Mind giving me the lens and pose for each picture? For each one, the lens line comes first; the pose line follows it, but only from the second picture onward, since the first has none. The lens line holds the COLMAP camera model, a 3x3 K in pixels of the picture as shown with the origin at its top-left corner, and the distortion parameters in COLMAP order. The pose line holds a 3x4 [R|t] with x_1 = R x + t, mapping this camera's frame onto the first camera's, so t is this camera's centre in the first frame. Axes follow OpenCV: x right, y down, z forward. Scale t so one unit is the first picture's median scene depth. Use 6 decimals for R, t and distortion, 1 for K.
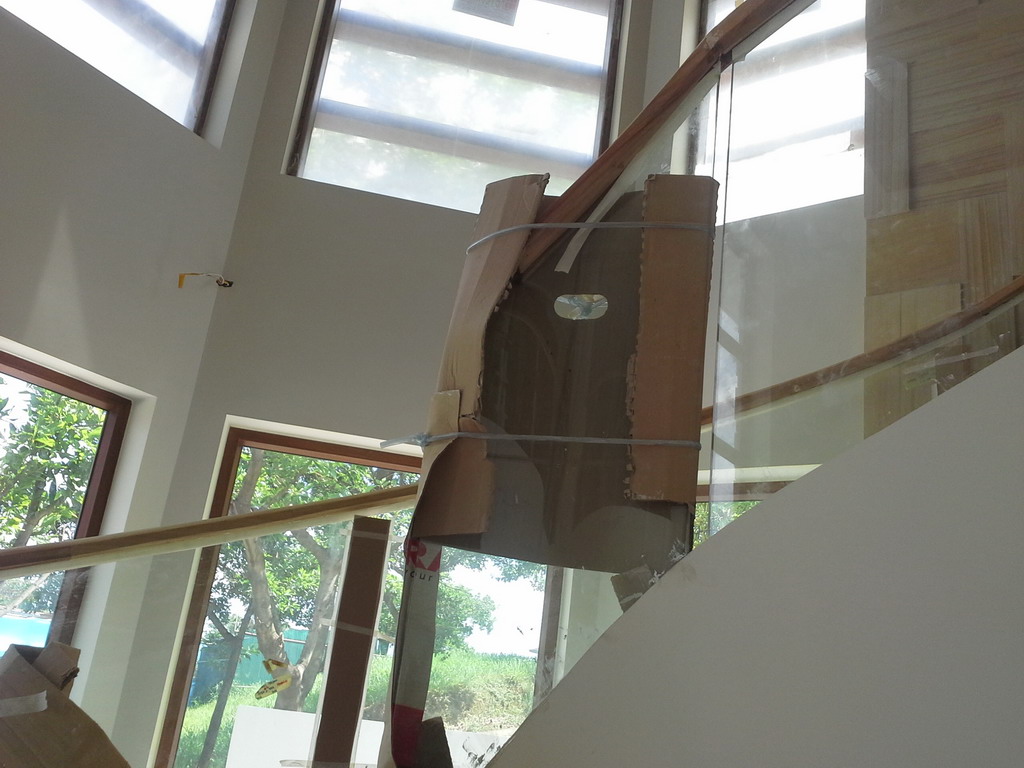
lens RADIAL K [[974.9, 0, 512.0], [0, 974.9, 384.0], [0, 0, 1]] dist [0.006572, -0.007446]
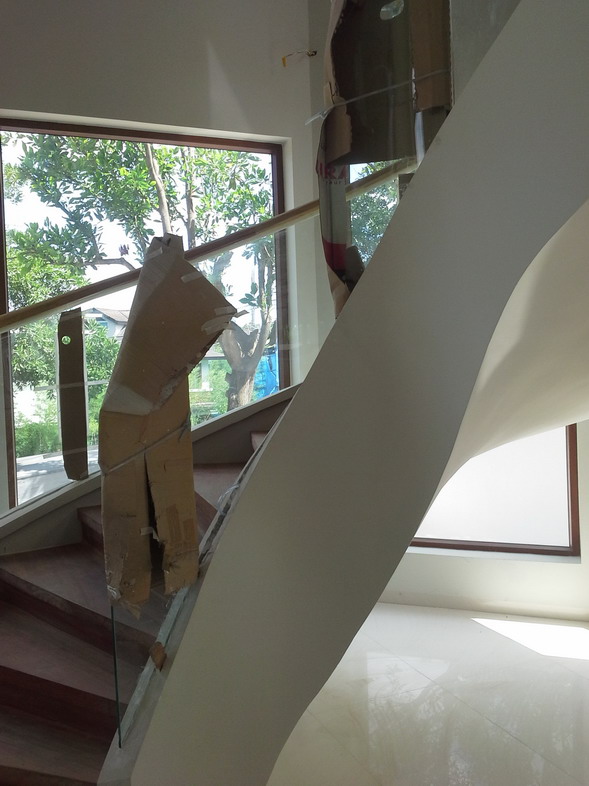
lens RADIAL K [[748.3, 0, 294.5], [0, 748.3, 393.0], [0, 0, 1]] dist [0.006572, -0.007446]
pose [[0.838756, -0.102476, -0.534778, 0.333506], [0.284159, 0.920164, 0.269354, 0.082465], [0.464481, -0.377884, 0.800913, -0.245286]]
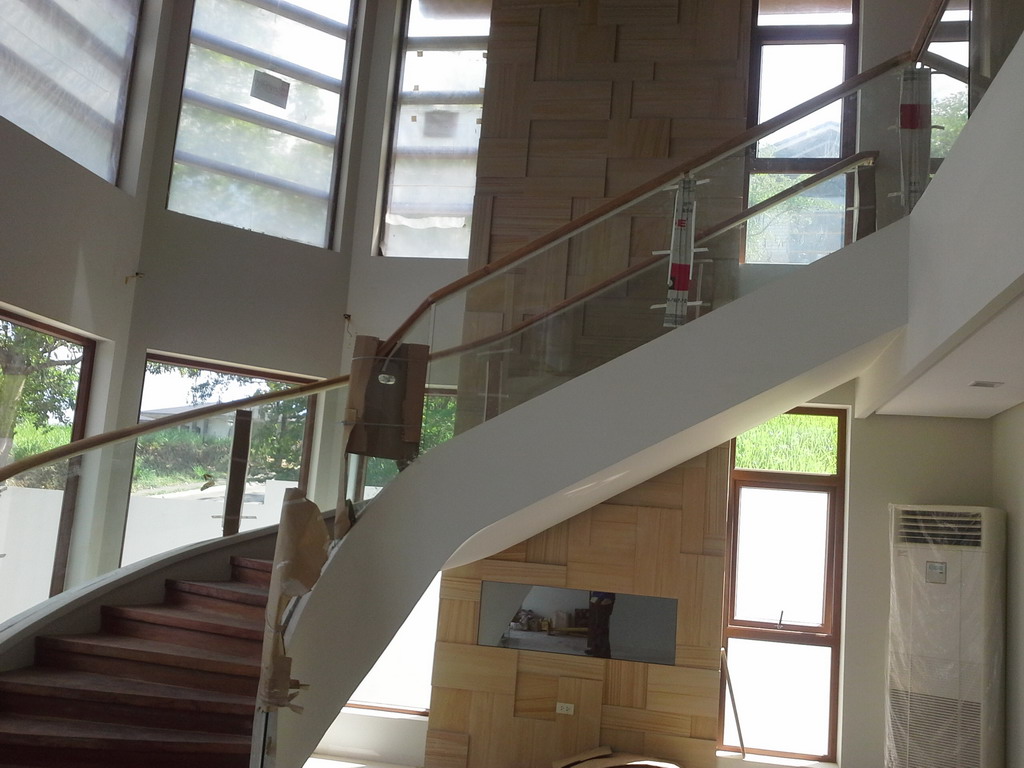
lens RADIAL K [[964.7, 0, 529.3], [0, 964.7, 401.9], [0, 0, 1]] dist [0.010913, -0.012697]
pose [[0.902835, 0.007803, 0.429916, -0.498170], [-0.115707, 0.967364, 0.225429, -0.442277], [-0.414126, -0.253270, 0.874273, -1.150043]]
